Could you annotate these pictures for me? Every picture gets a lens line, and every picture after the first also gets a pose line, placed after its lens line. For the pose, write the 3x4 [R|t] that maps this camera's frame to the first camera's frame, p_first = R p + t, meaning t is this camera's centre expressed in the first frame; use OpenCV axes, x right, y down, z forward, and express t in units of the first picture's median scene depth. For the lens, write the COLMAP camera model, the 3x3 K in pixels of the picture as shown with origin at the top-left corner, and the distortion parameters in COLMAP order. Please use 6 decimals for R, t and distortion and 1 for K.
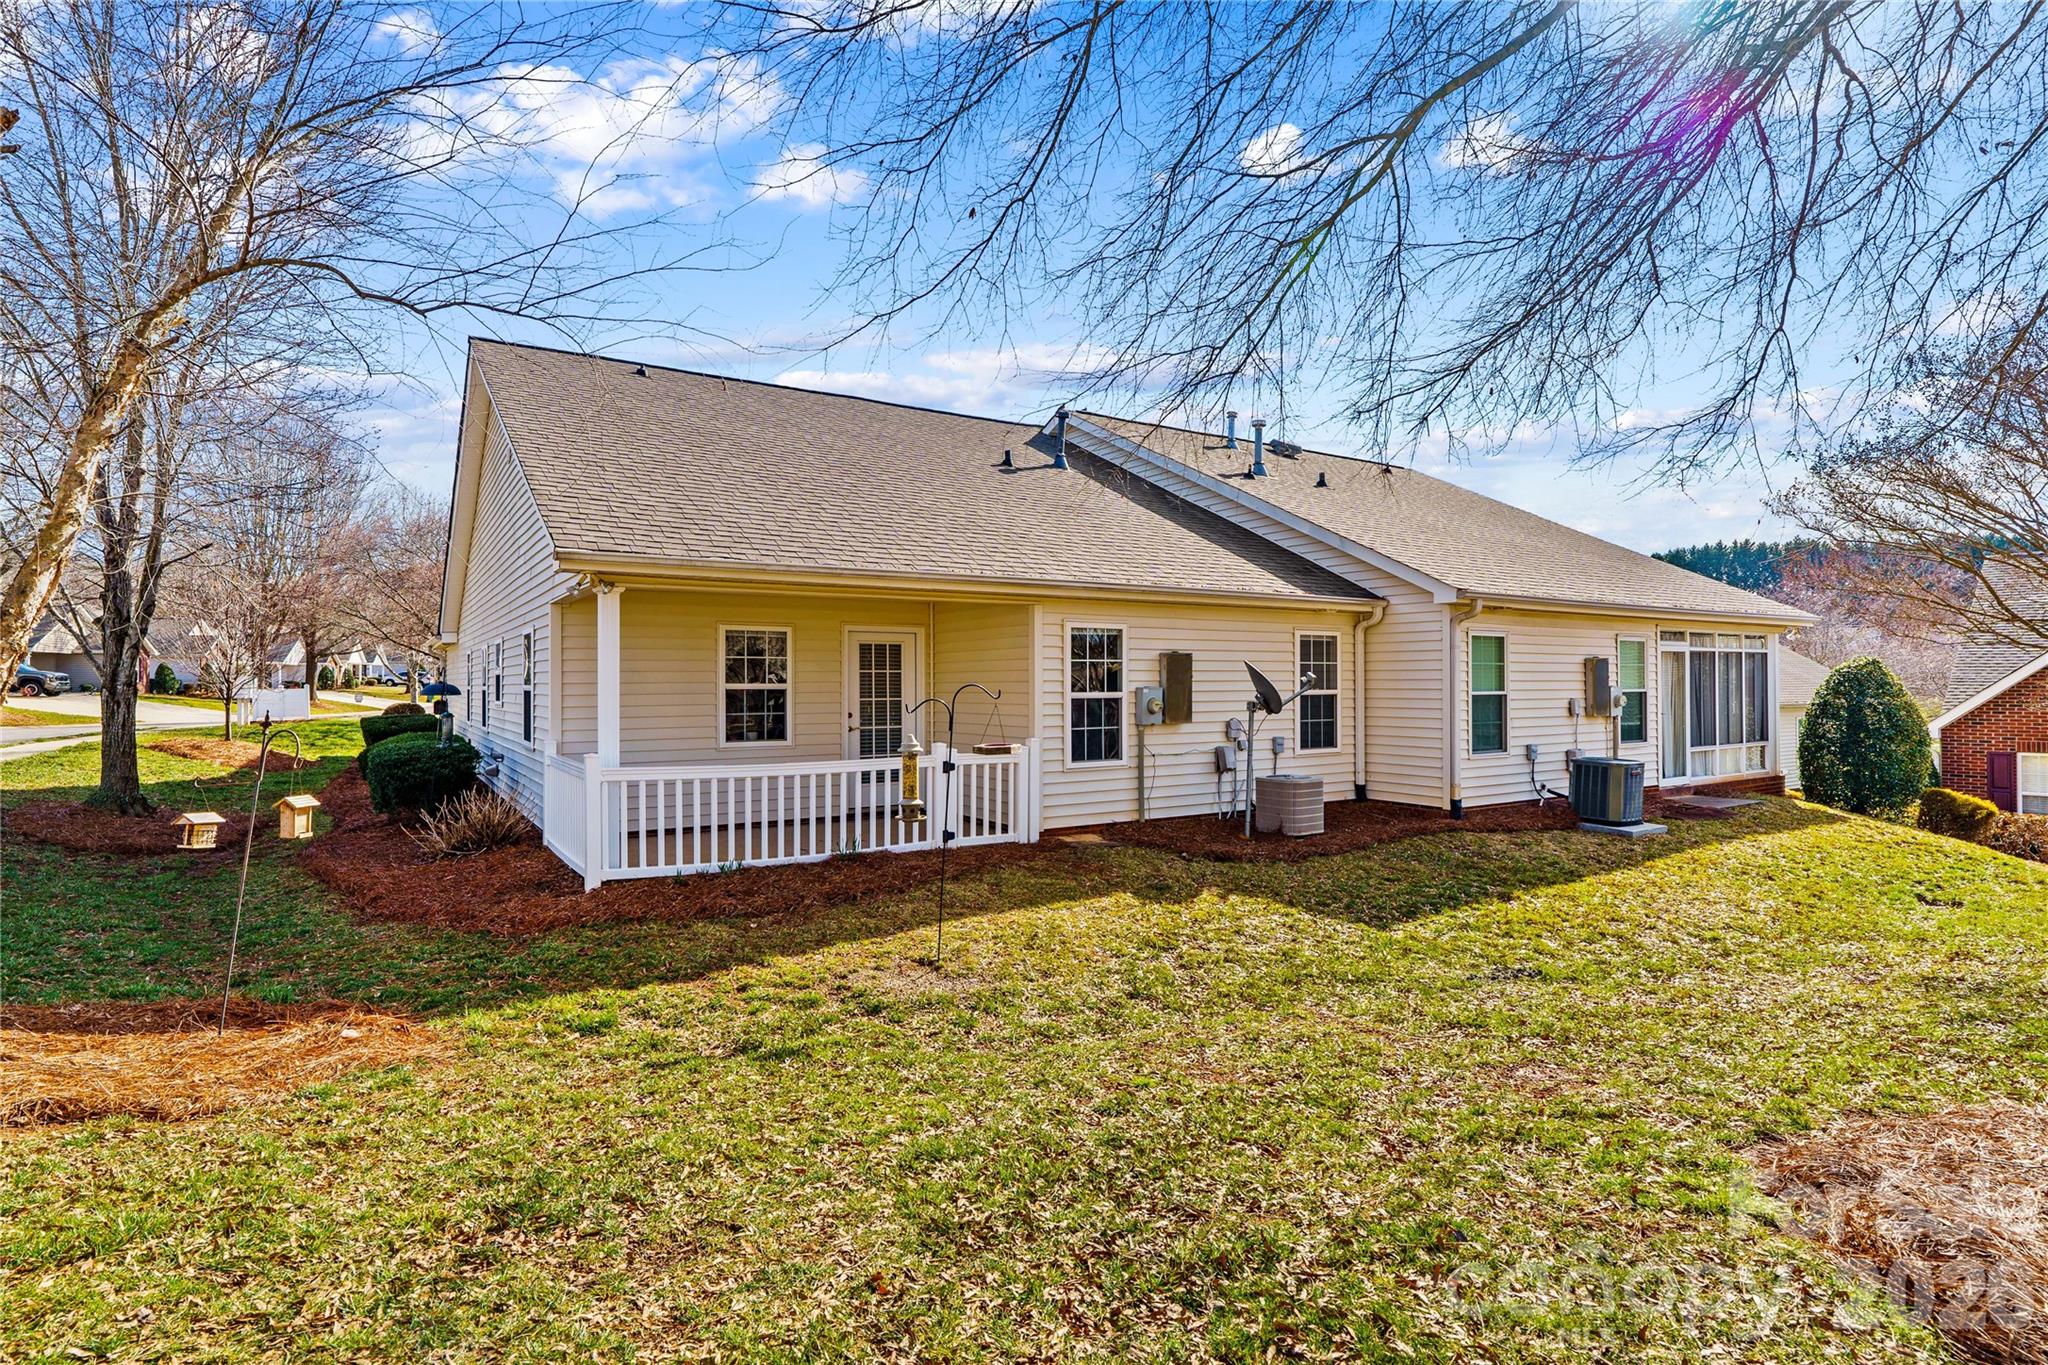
lens RADIAL K [[930.5, 0, 1021.3], [0, 930.5, 682.1], [0, 0, 1]] dist [-0.010507, 0.004297]
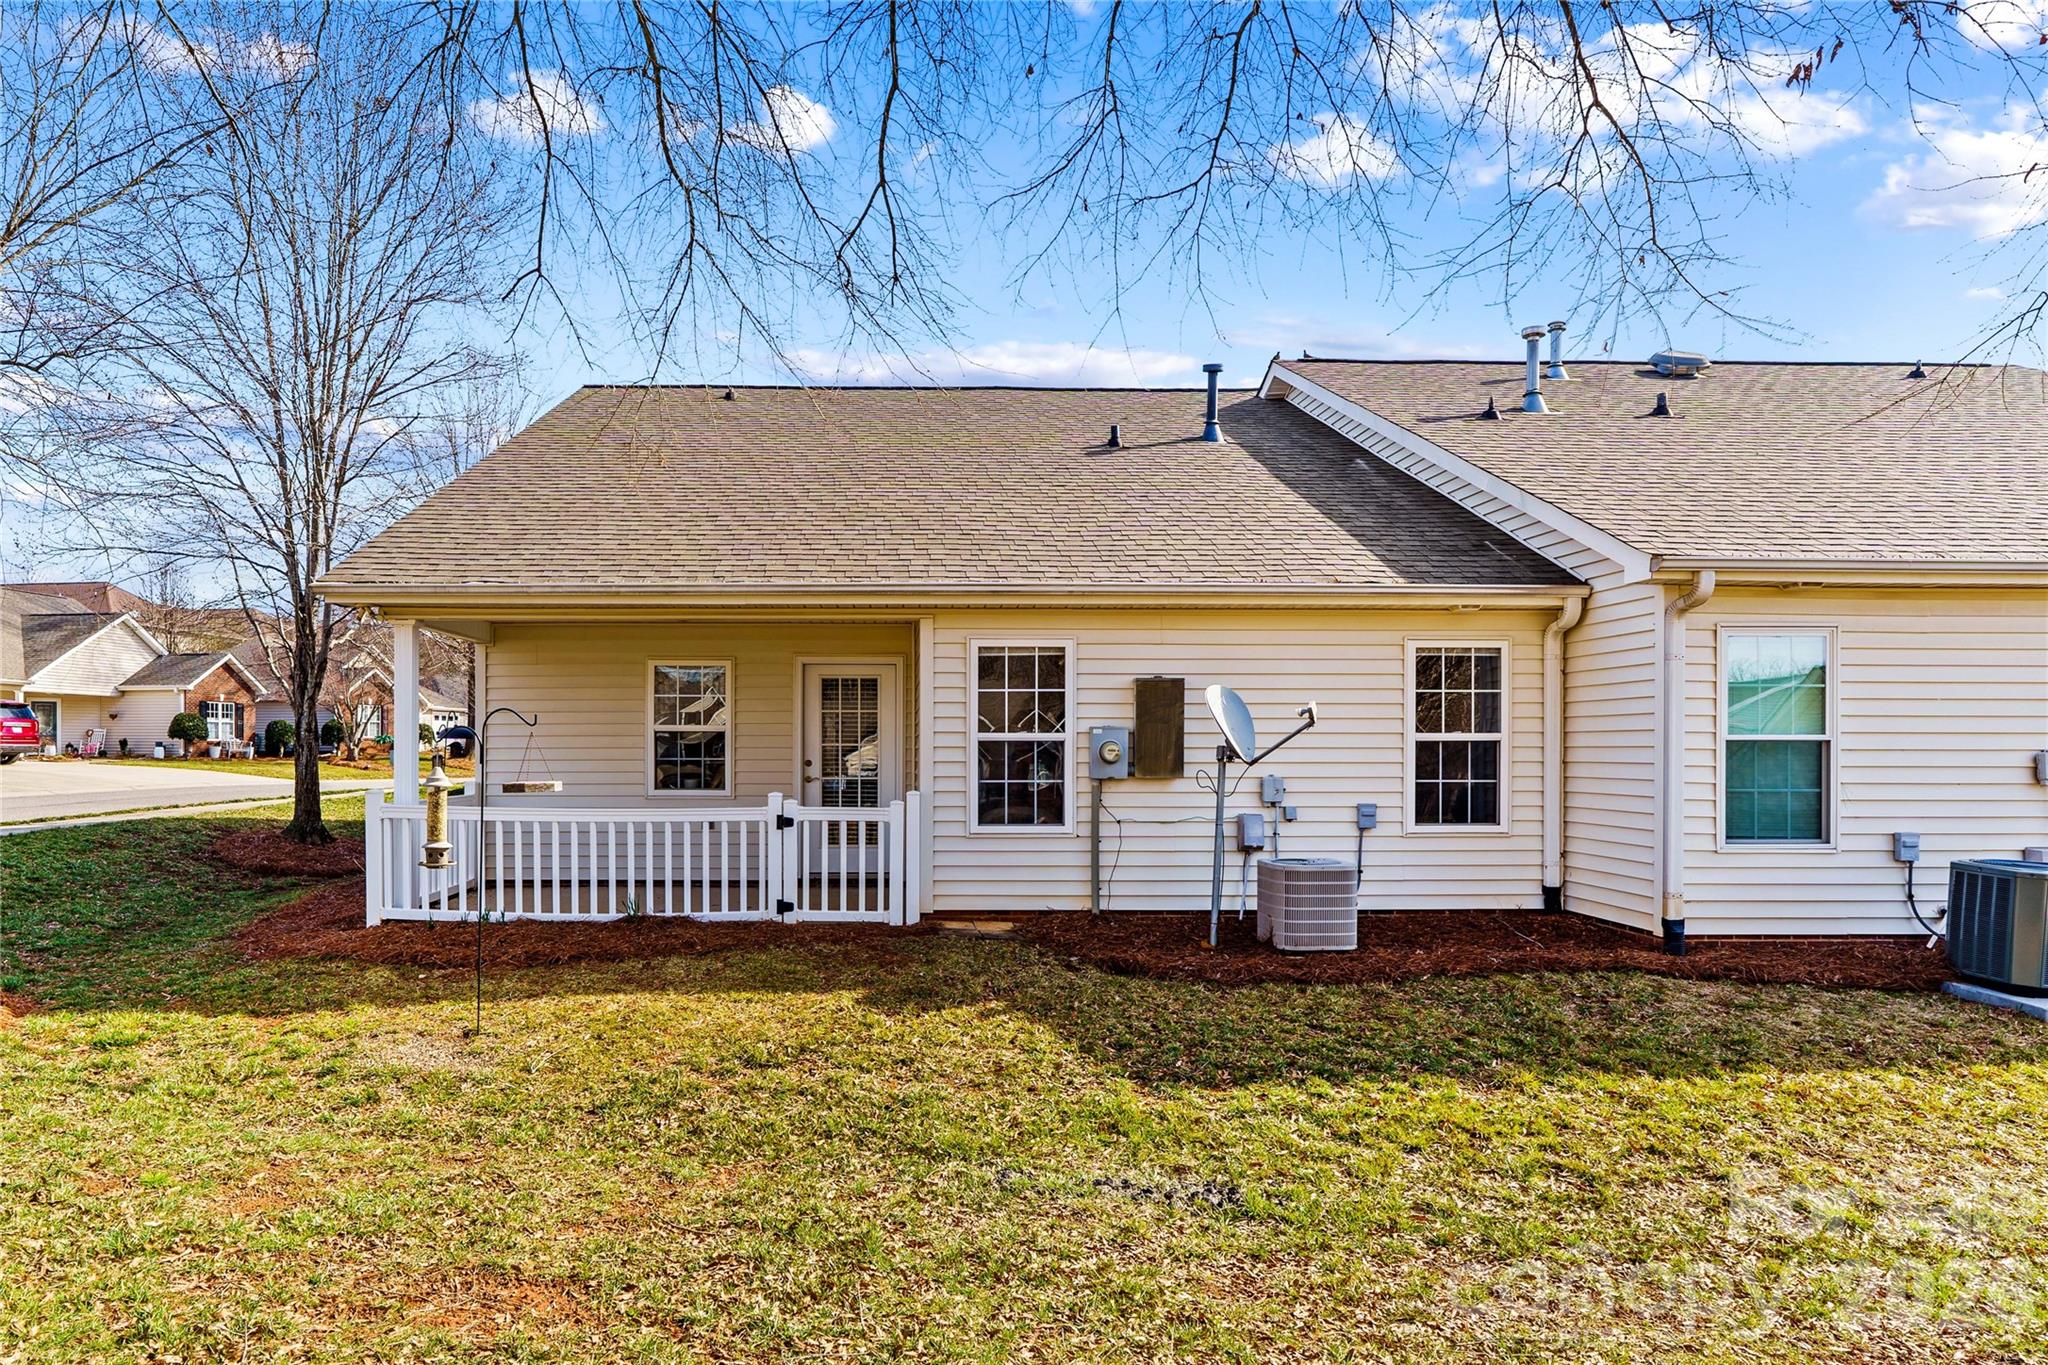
lens RADIAL K [[1125.3, 0, 993.0], [0, 1125.3, 745.8], [0, 0, 1]] dist [-0.001287, -0.001173]
pose [[0.872879, 0.000892, -0.487937, 0.485653], [-0.002147, 0.999996, -0.002012, 0.022391], [0.487933, 0.002804, 0.872877, 0.196306]]
